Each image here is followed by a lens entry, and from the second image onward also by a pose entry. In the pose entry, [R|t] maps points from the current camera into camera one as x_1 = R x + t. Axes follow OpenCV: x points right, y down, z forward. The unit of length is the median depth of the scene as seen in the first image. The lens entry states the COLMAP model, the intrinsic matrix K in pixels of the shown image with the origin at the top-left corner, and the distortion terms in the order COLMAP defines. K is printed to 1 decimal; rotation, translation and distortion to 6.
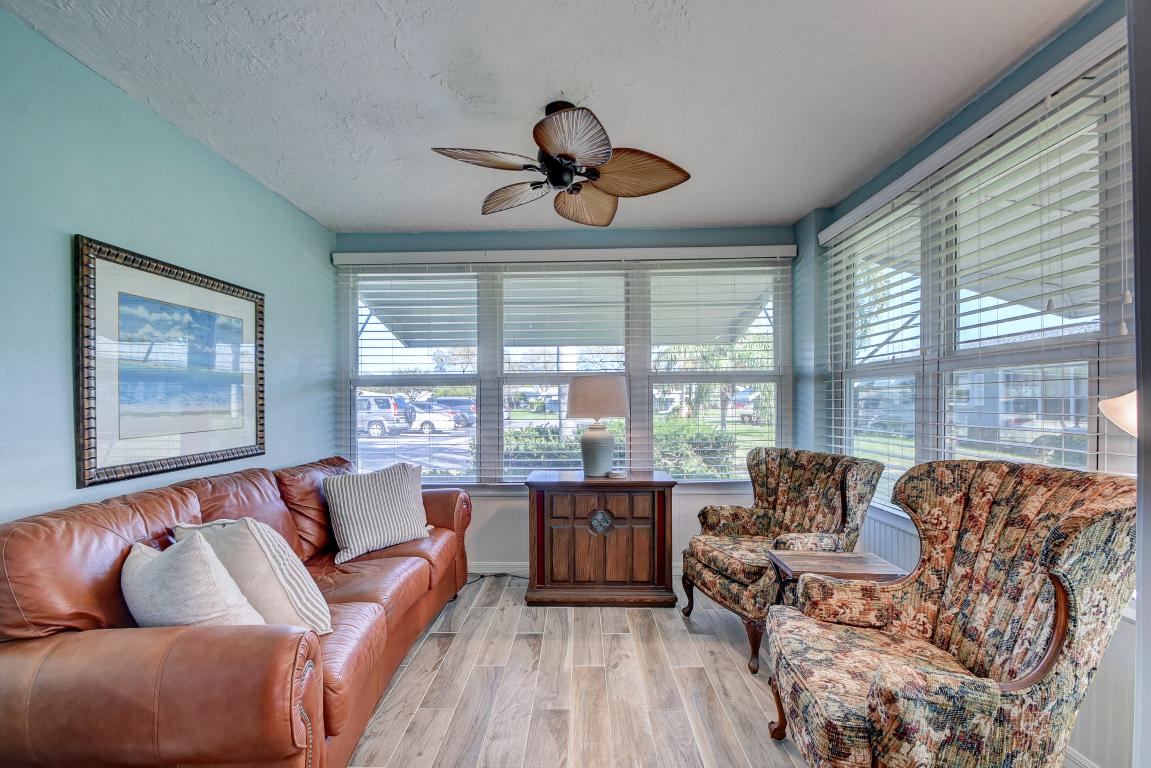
lens RADIAL K [[512.8, 0, 577.7], [0, 512.8, 393.0], [0, 0, 1]] dist [-0.000905, -0.007225]
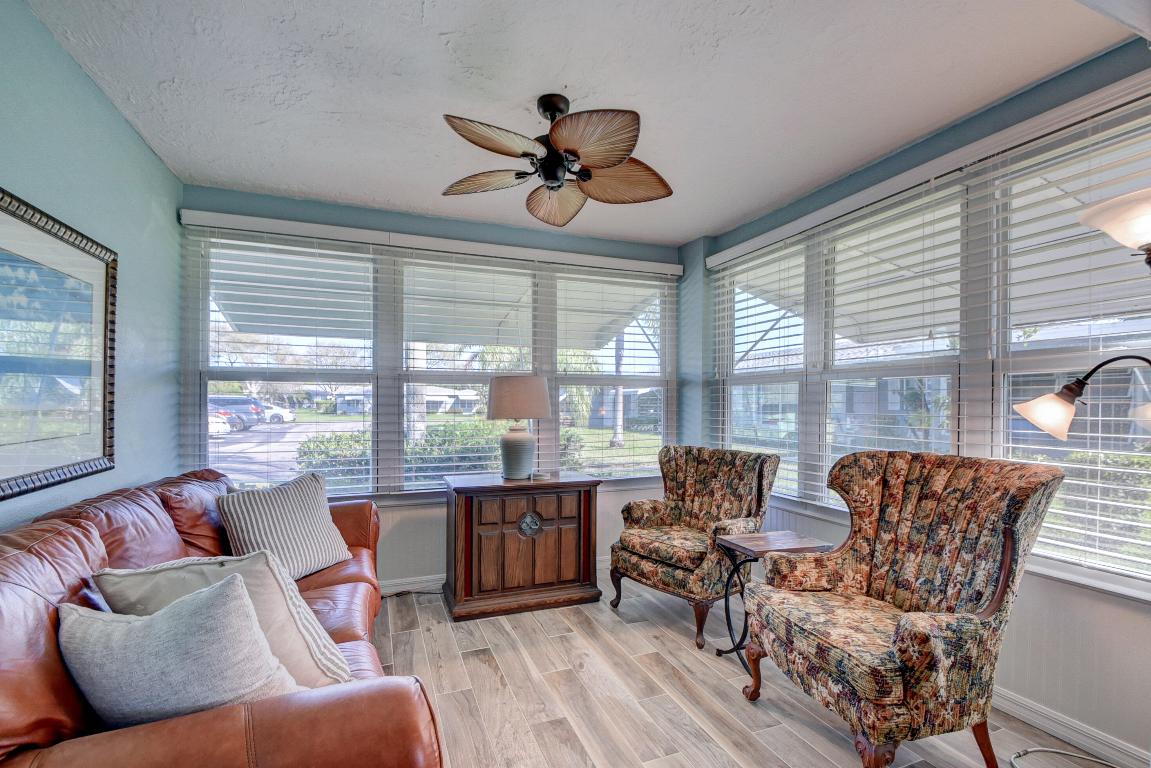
lens RADIAL K [[510.0, 0, 581.0], [0, 510.0, 392.4], [0, 0, 1]] dist [0.002365, -0.008962]
pose [[0.923868, 0.017760, 0.382299, -0.284586], [-0.016207, 0.999842, -0.007283, 0.003722], [-0.382368, 0.000532, 0.924010, 0.067964]]
